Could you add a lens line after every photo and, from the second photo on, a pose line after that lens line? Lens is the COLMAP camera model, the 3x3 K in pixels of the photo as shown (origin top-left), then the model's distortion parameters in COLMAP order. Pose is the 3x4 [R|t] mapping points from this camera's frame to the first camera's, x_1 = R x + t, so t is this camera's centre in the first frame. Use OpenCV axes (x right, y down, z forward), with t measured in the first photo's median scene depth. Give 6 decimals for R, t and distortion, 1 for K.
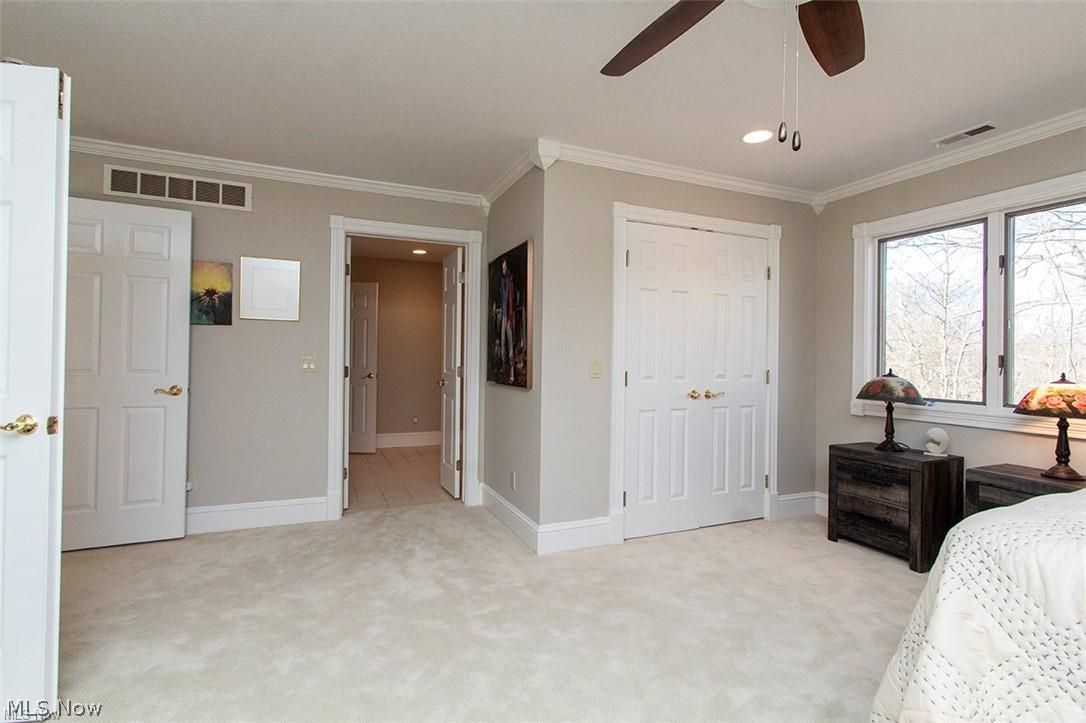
lens RADIAL K [[502.1, 0, 543.0], [0, 502.1, 361.5], [0, 0, 1]] dist [0.000299, -0.000010]
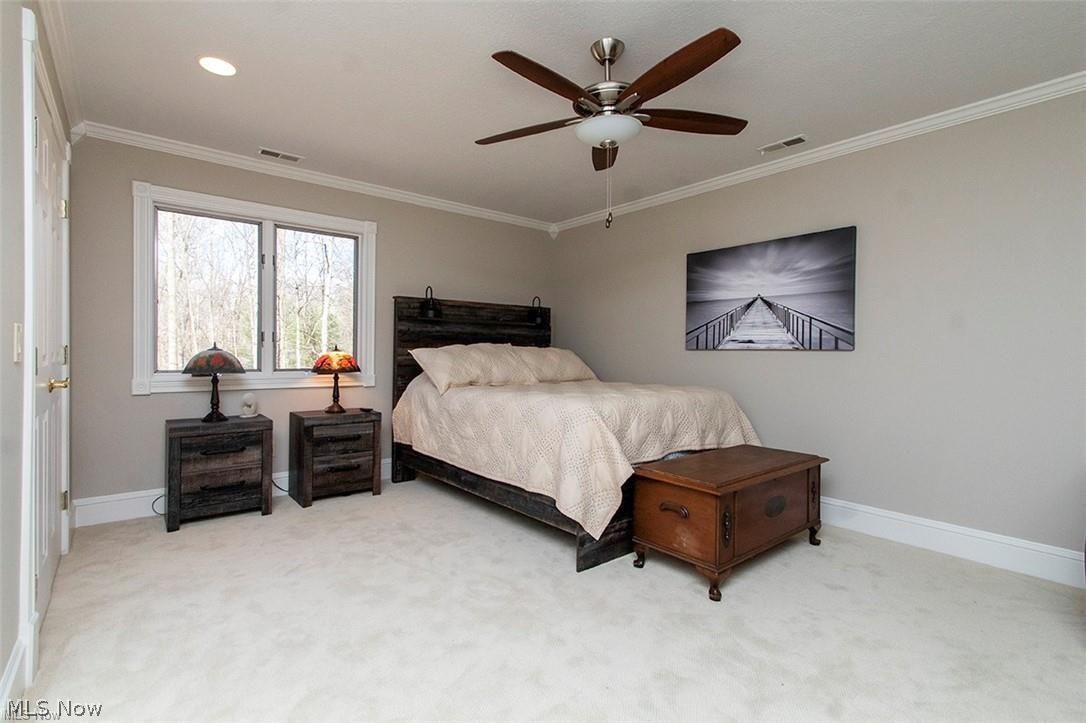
lens RADIAL K [[508.0, 0, 532.0], [0, 508.0, 353.3], [0, 0, 1]] dist [0.003615, 0.000215]
pose [[-0.265036, -0.020524, 0.964020, -0.507050], [-0.008956, 0.999783, 0.018823, 0.010992], [-0.964197, -0.003645, -0.265162, 0.650966]]
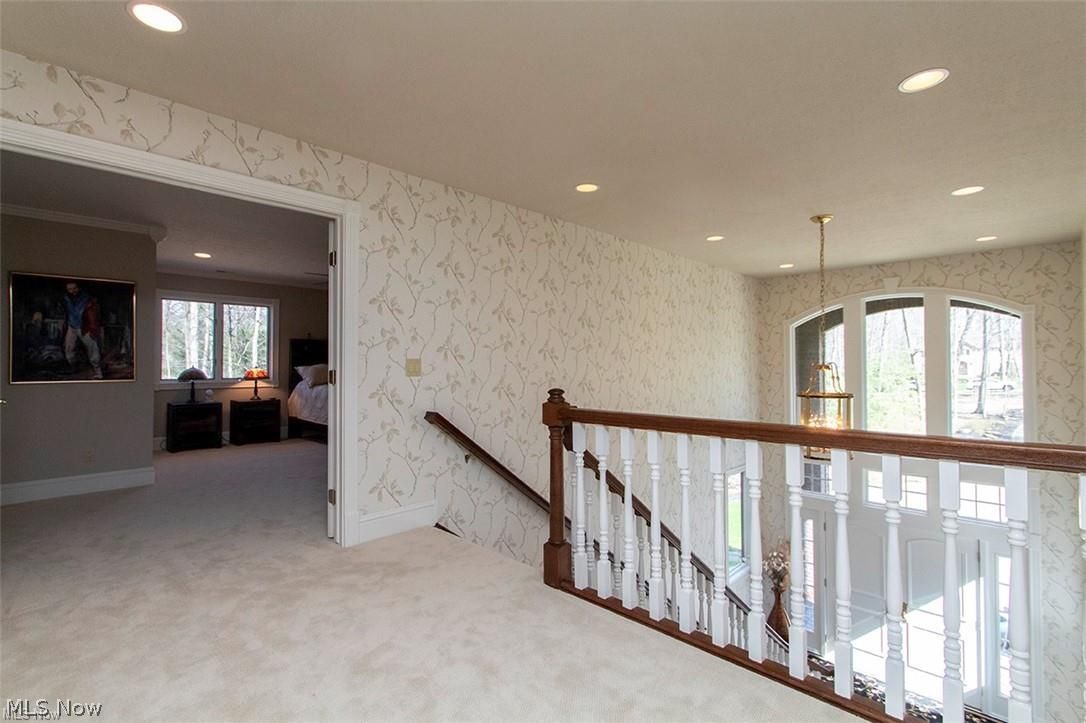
lens RADIAL K [[508.0, 0, 532.0], [0, 508.0, 353.3], [0, 0, 1]] dist [0.003615, 0.000215]
pose [[-0.367172, 0.009208, 0.930108, -1.885550], [-0.001782, 0.999942, -0.010603, -0.014719], [-0.930151, -0.005551, -0.367134, 0.454854]]
